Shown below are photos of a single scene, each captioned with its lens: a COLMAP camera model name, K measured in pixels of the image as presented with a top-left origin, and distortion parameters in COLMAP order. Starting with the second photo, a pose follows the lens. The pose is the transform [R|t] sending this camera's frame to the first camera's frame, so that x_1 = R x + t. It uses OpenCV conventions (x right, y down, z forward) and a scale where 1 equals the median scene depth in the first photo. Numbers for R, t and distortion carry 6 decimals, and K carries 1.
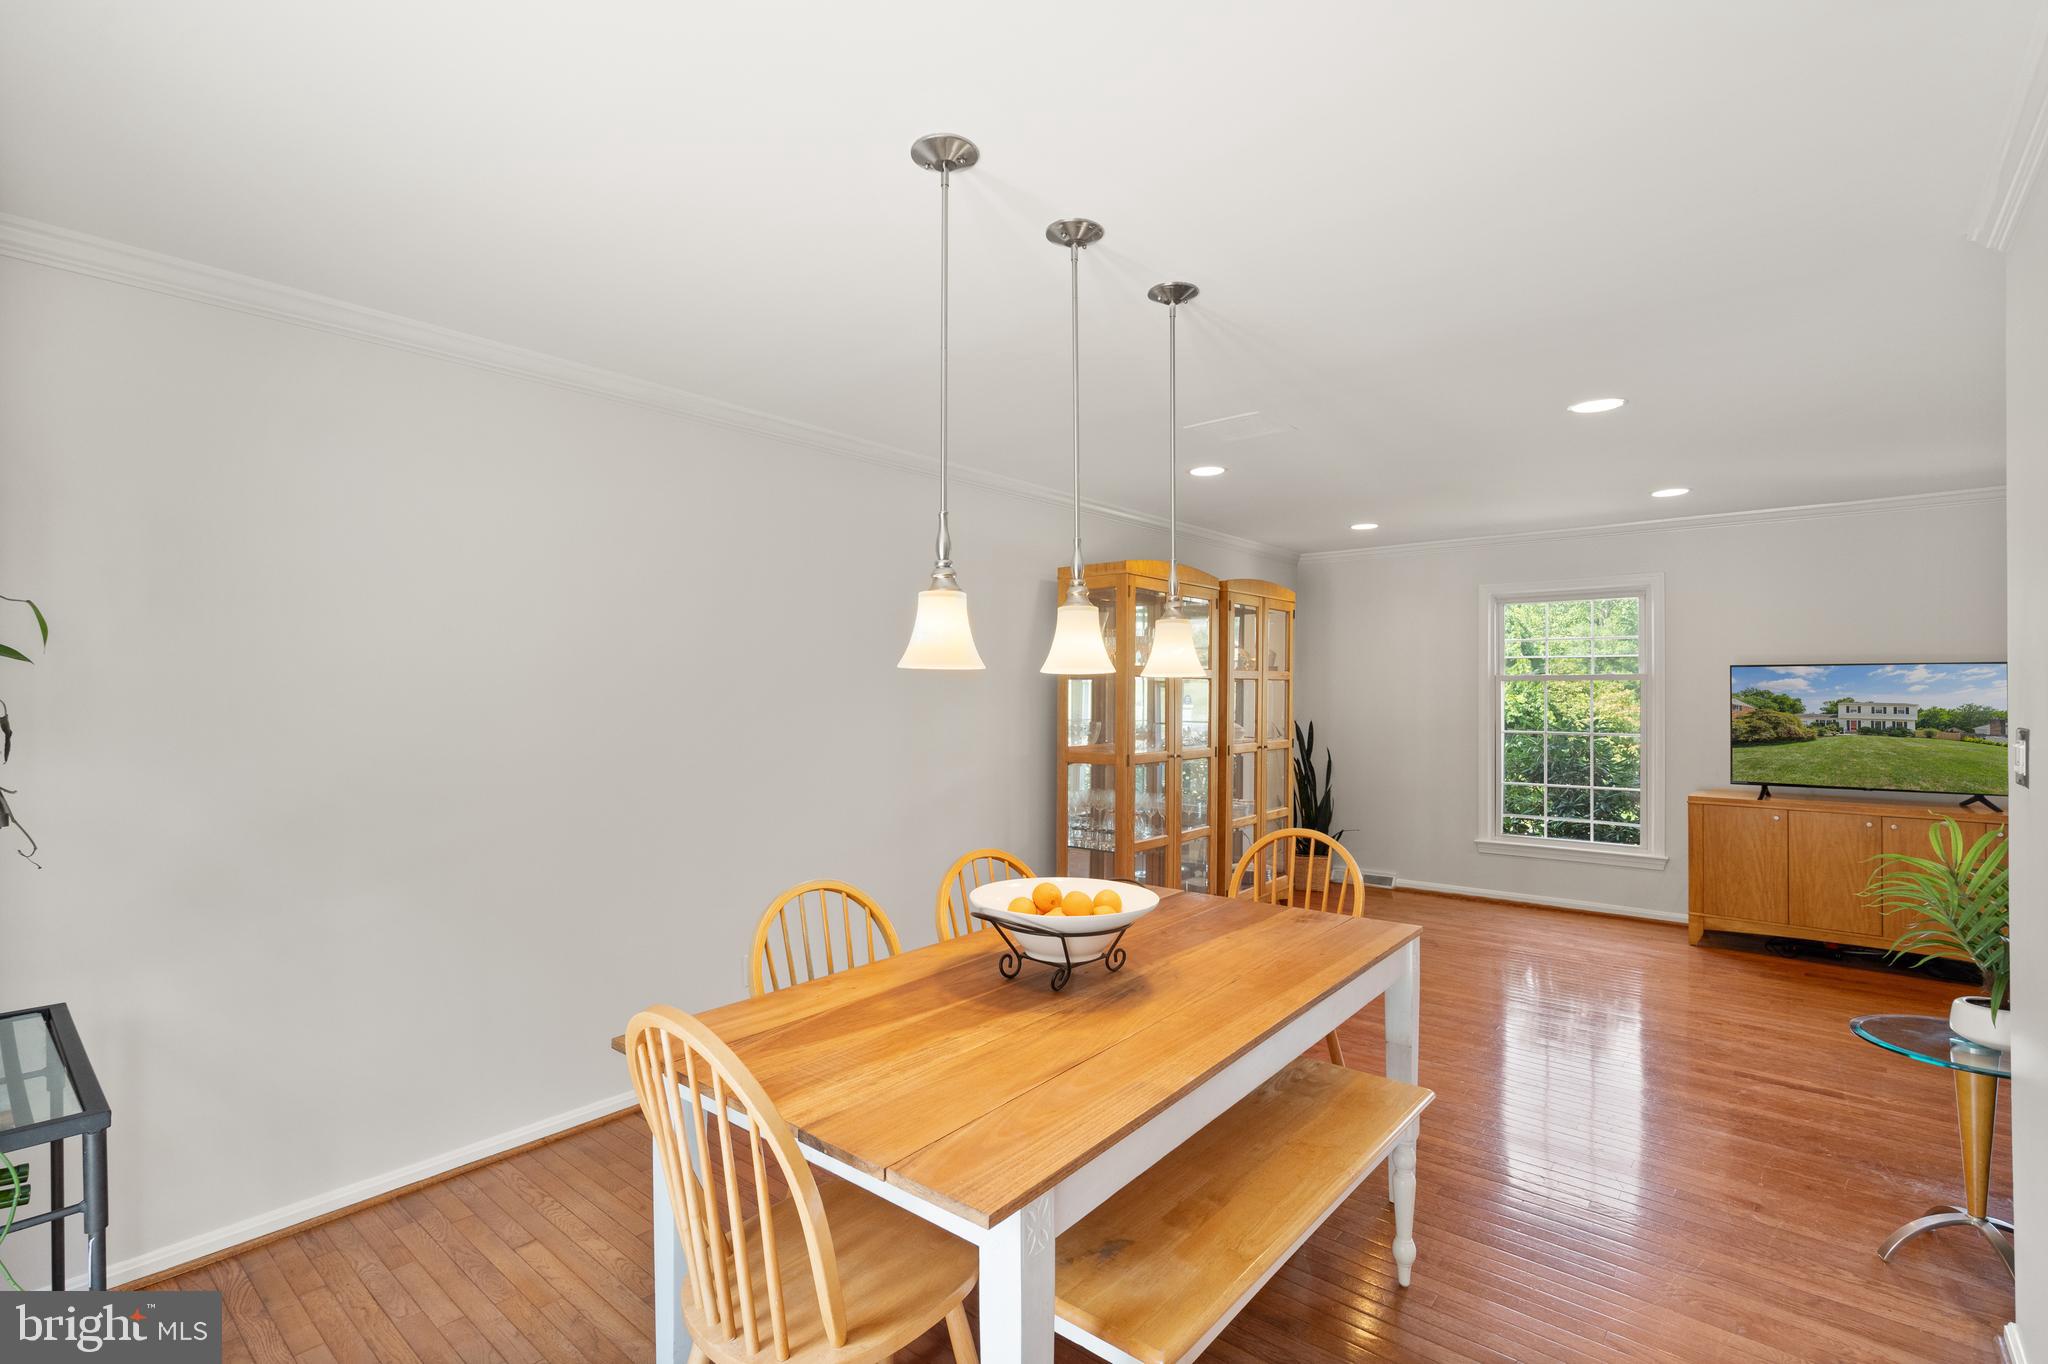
lens RADIAL K [[948.9, 0, 1010.8], [0, 948.9, 682.5], [0, 0, 1]] dist [-0.002126, 0.001327]
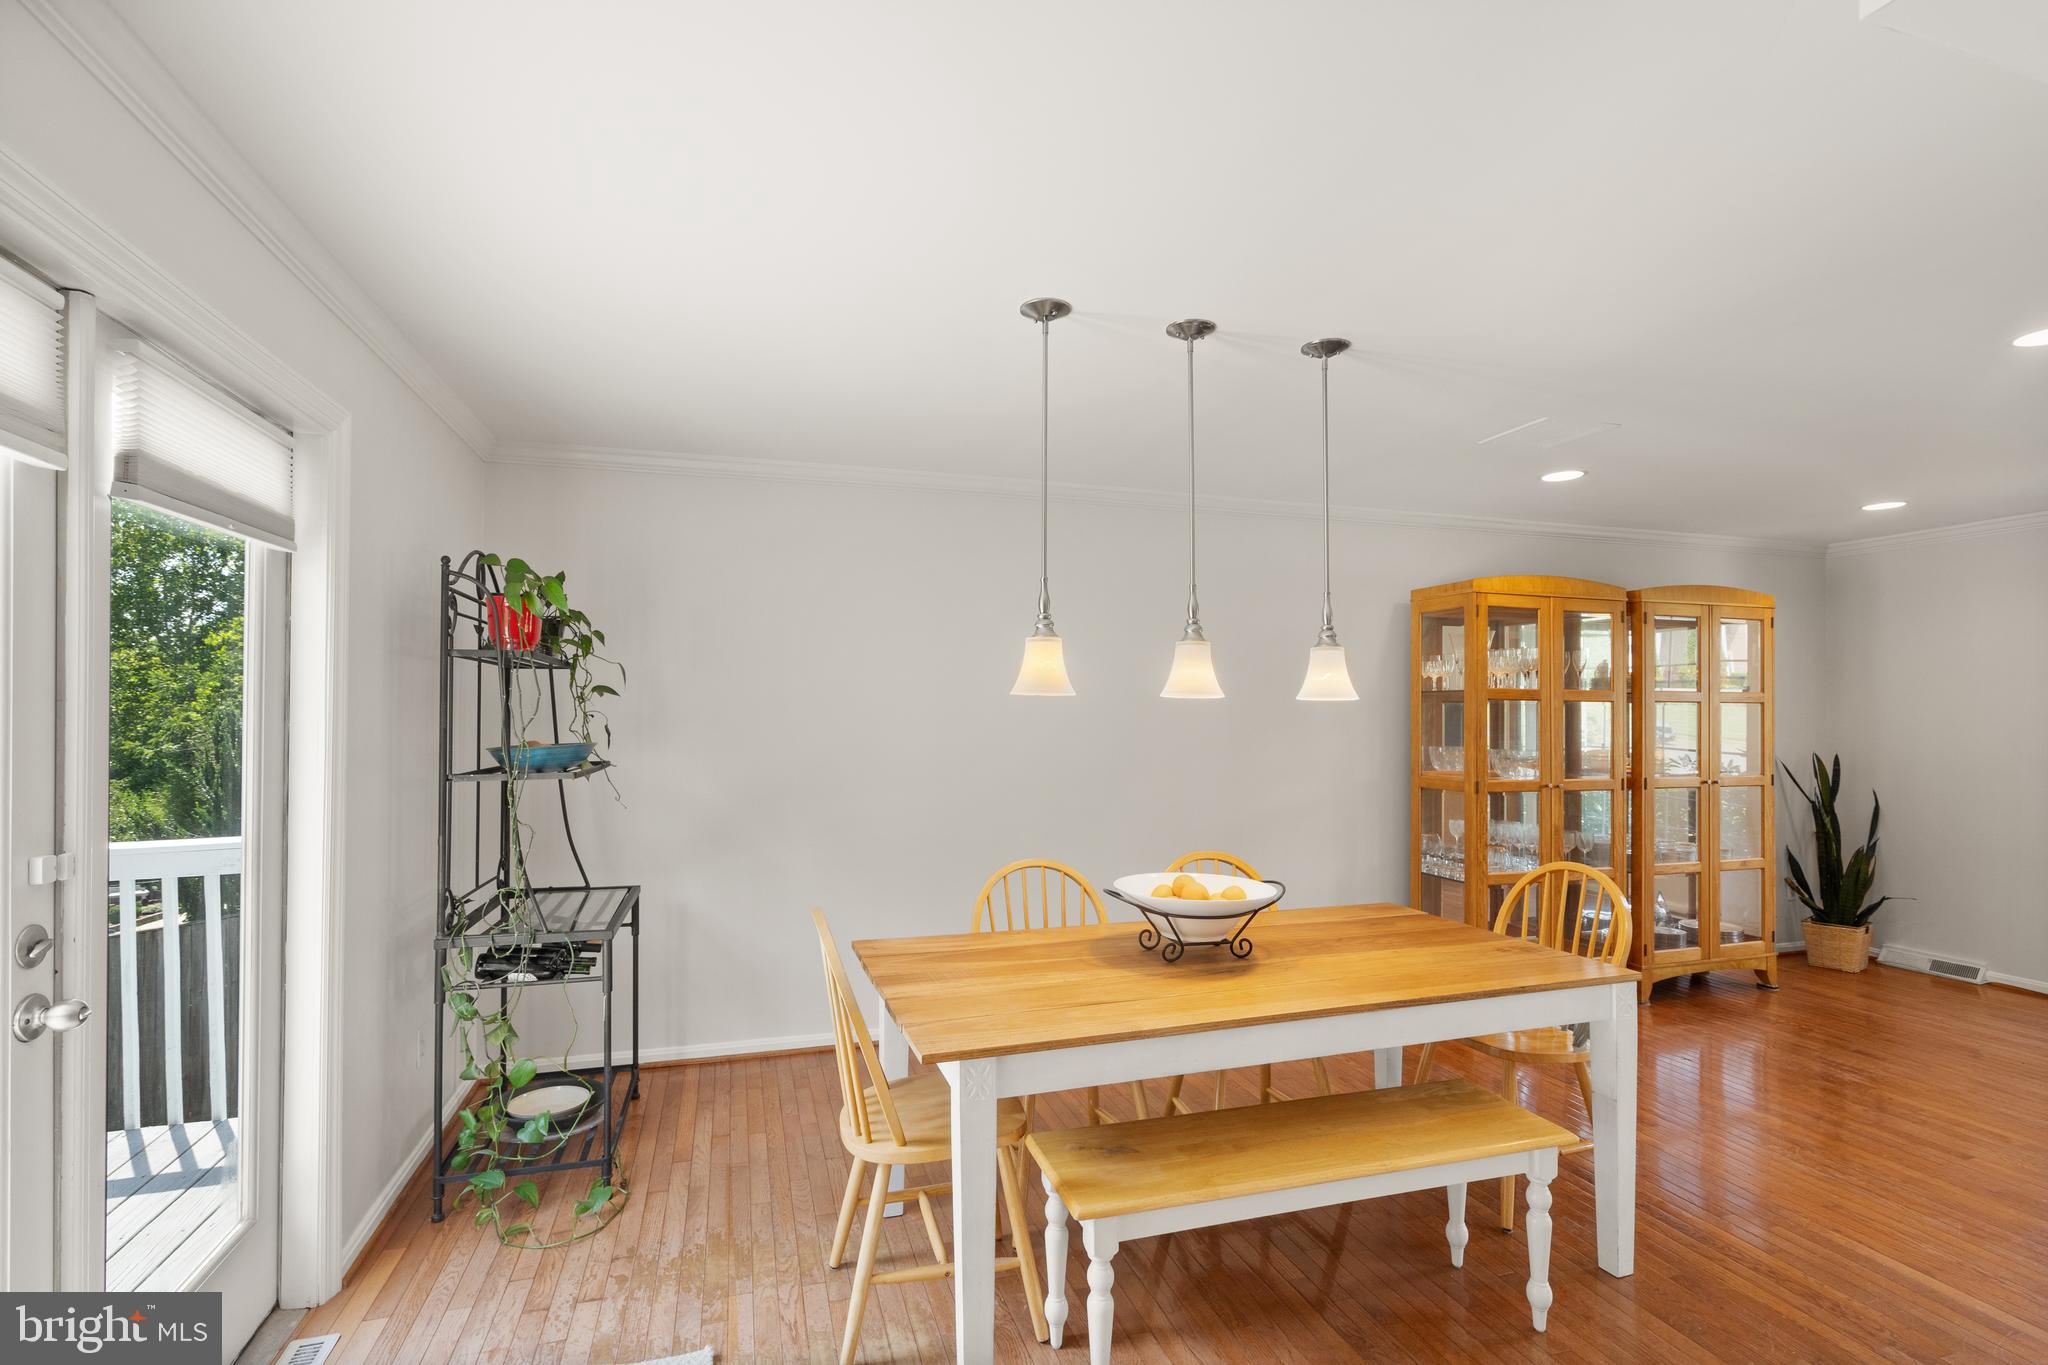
lens RADIAL K [[948.9, 0, 1014.1], [0, 948.9, 687.8], [0, 0, 1]] dist [-0.002126, 0.001327]
pose [[0.838966, -0.013188, -0.544024, 0.510931], [0.001586, 0.999761, -0.021789, 0.003563], [0.544182, 0.017417, 0.838786, -0.113214]]
